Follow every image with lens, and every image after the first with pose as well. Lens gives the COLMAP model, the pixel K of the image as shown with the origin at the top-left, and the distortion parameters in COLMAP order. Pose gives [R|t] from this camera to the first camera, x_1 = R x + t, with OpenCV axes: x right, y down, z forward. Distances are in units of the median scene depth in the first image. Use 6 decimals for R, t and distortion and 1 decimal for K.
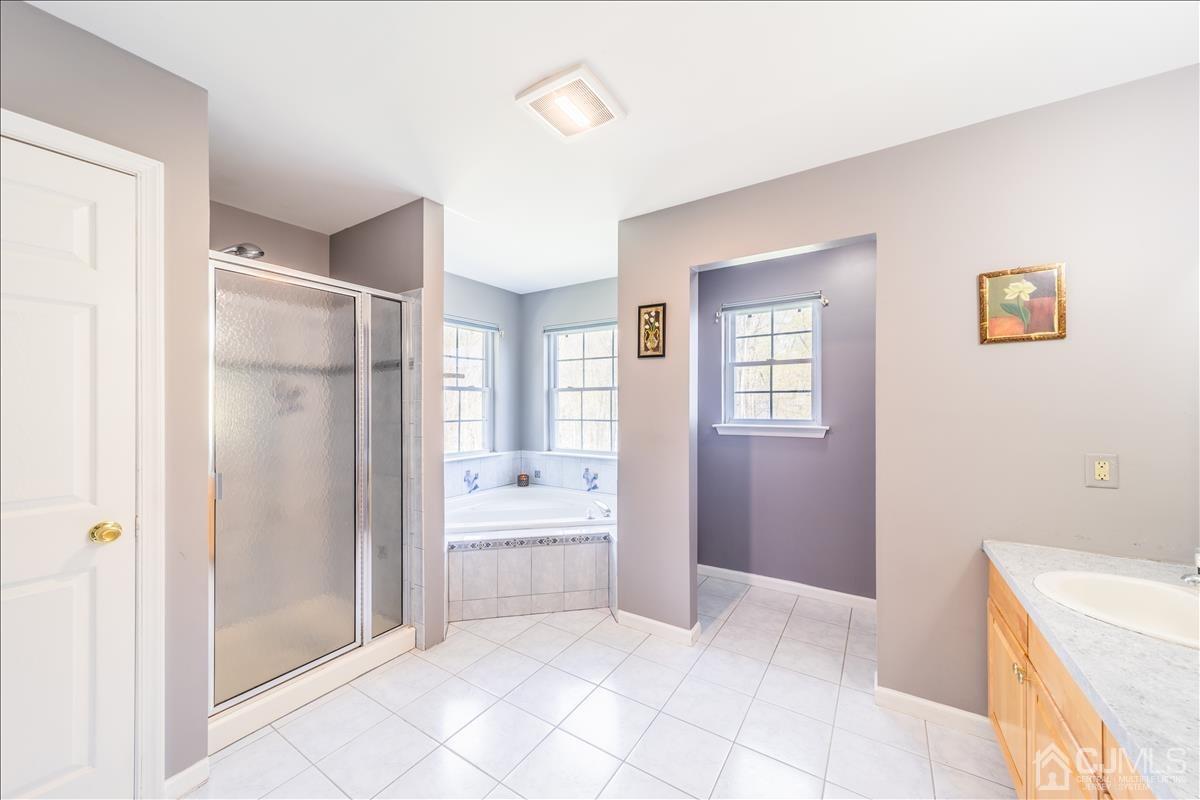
lens RADIAL K [[419.0, 0, 599.0], [0, 419.0, 407.3], [0, 0, 1]] dist [0.002465, -0.000196]
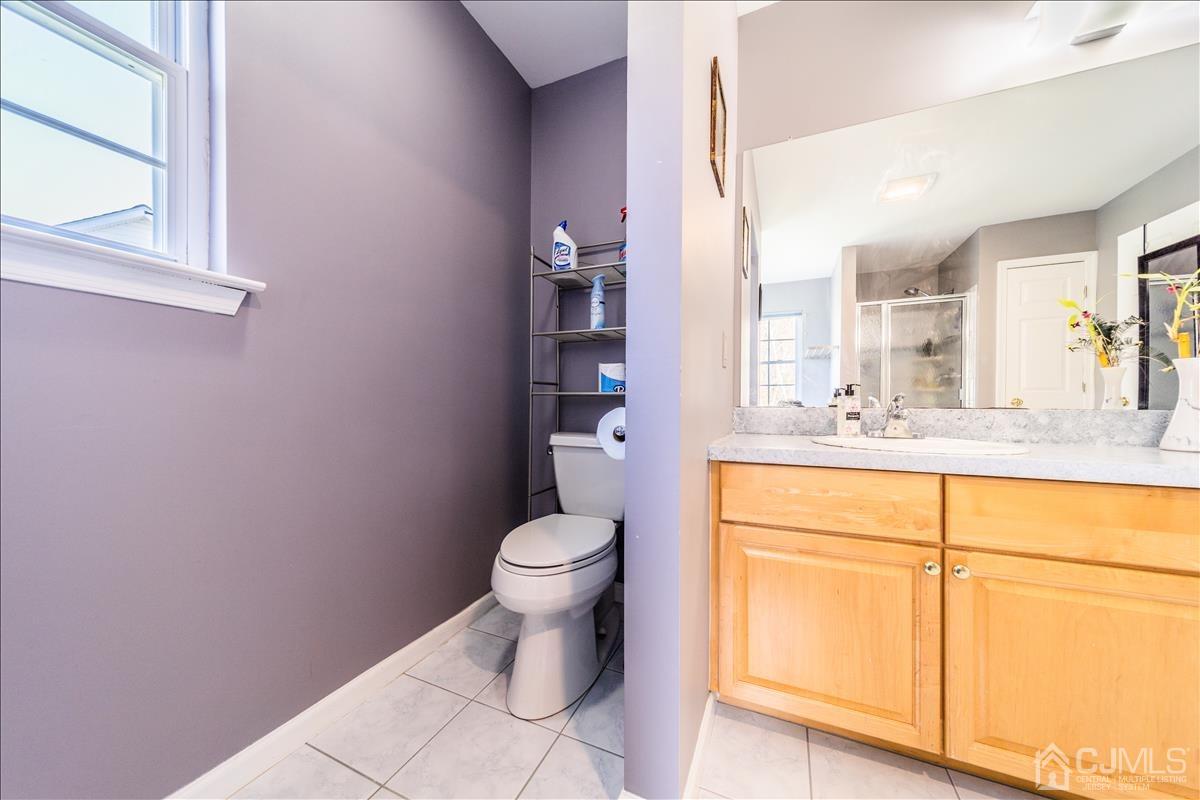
lens RADIAL K [[419.0, 0, 597.6], [0, 419.0, 402.0], [0, 0, 1]] dist [0.002465, -0.000196]
pose [[-0.153764, -0.009787, 0.988059, 0.204684], [-0.002375, 0.999952, 0.009536, 0.184375], [-0.988105, -0.000880, -0.153780, 1.001106]]
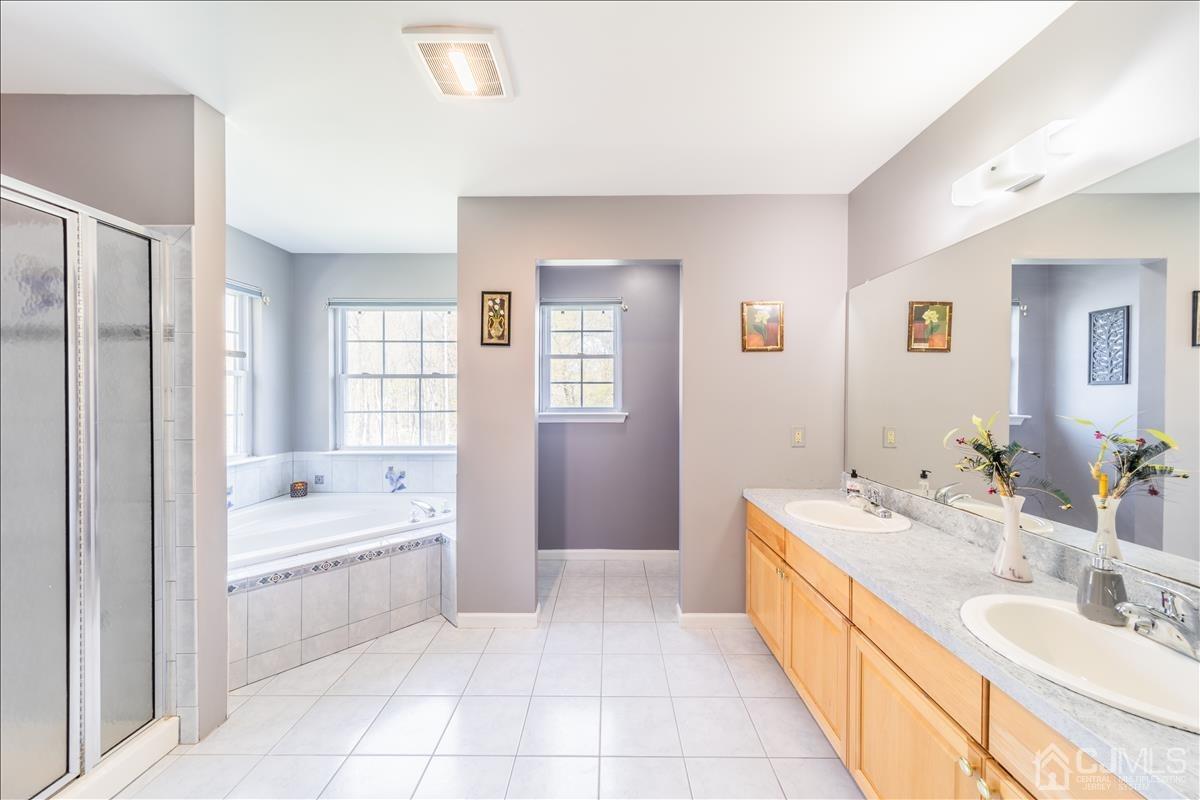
lens RADIAL K [[419.0, 0, 603.1], [0, 419.0, 399.4], [0, 0, 1]] dist [0.002465, -0.000196]
pose [[0.847416, -0.004368, 0.530911, -0.184214], [0.001305, 0.999980, 0.006143, 0.000983], [-0.530927, -0.004513, 0.847405, 0.039241]]
